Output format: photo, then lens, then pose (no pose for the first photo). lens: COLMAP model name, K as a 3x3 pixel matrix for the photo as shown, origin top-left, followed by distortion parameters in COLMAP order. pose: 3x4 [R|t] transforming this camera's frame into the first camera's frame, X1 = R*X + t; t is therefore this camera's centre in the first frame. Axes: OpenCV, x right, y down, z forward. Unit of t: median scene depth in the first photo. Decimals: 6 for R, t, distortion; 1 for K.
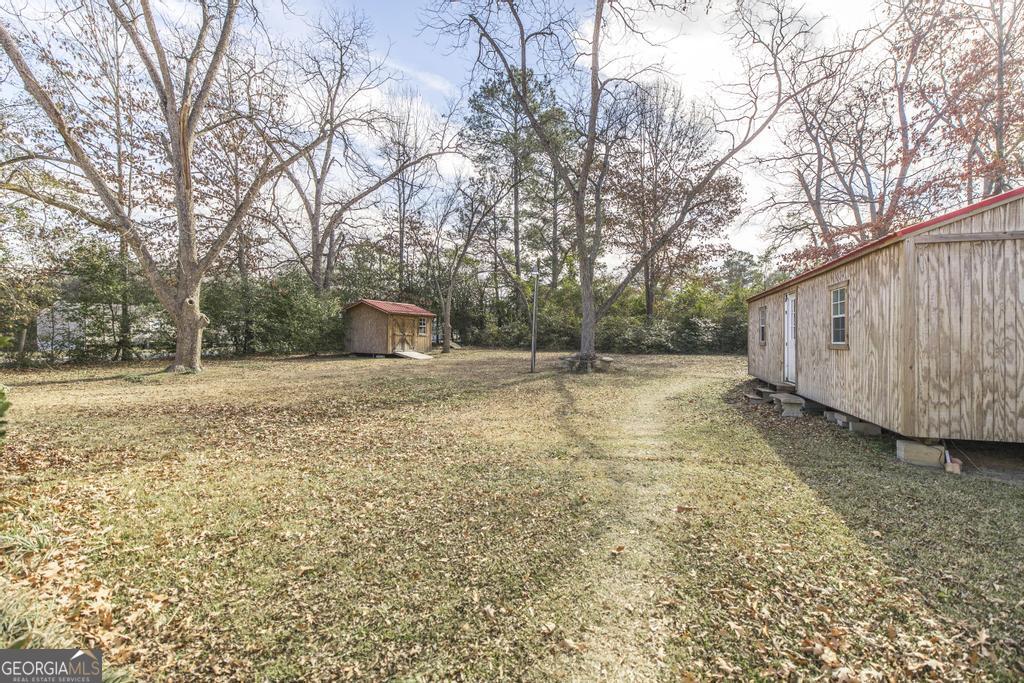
lens RADIAL K [[438.3, 0, 508.4], [0, 438.3, 331.1], [0, 0, 1]] dist [0.001060, 0.000144]
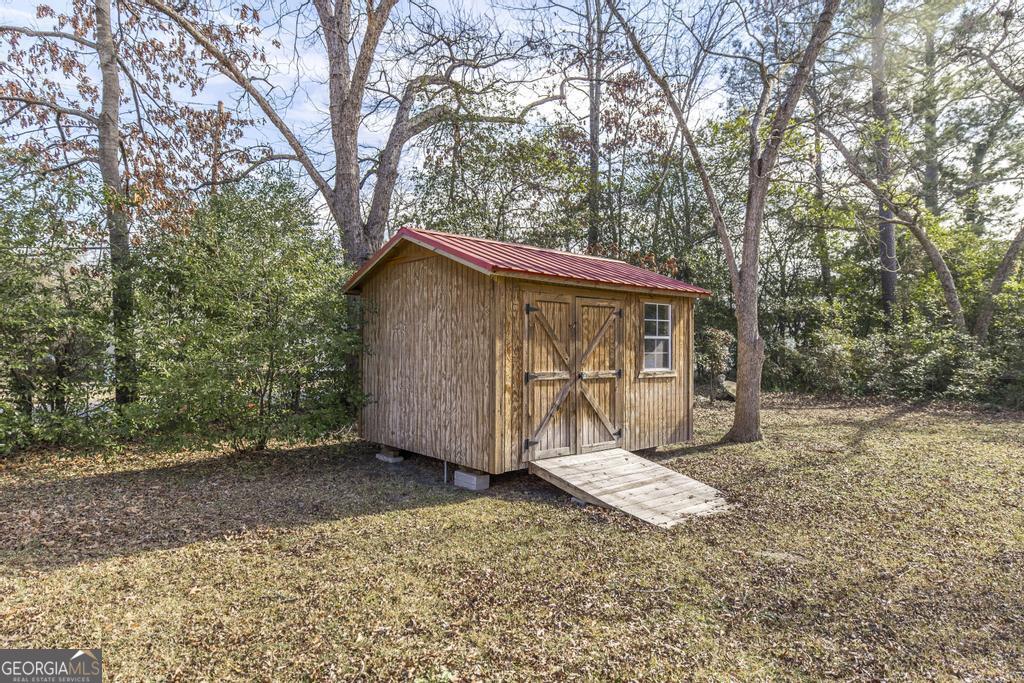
lens RADIAL K [[594.8, 0, 512.0], [0, 594.8, 341.5], [0, 0, 1]] dist [0.000003, 0.000005]
pose [[0.921699, -0.001138, -0.387905, -0.147503], [0.000406, 0.999998, -0.001969, -0.008234], [0.387906, 0.001658, 0.921697, 0.689795]]
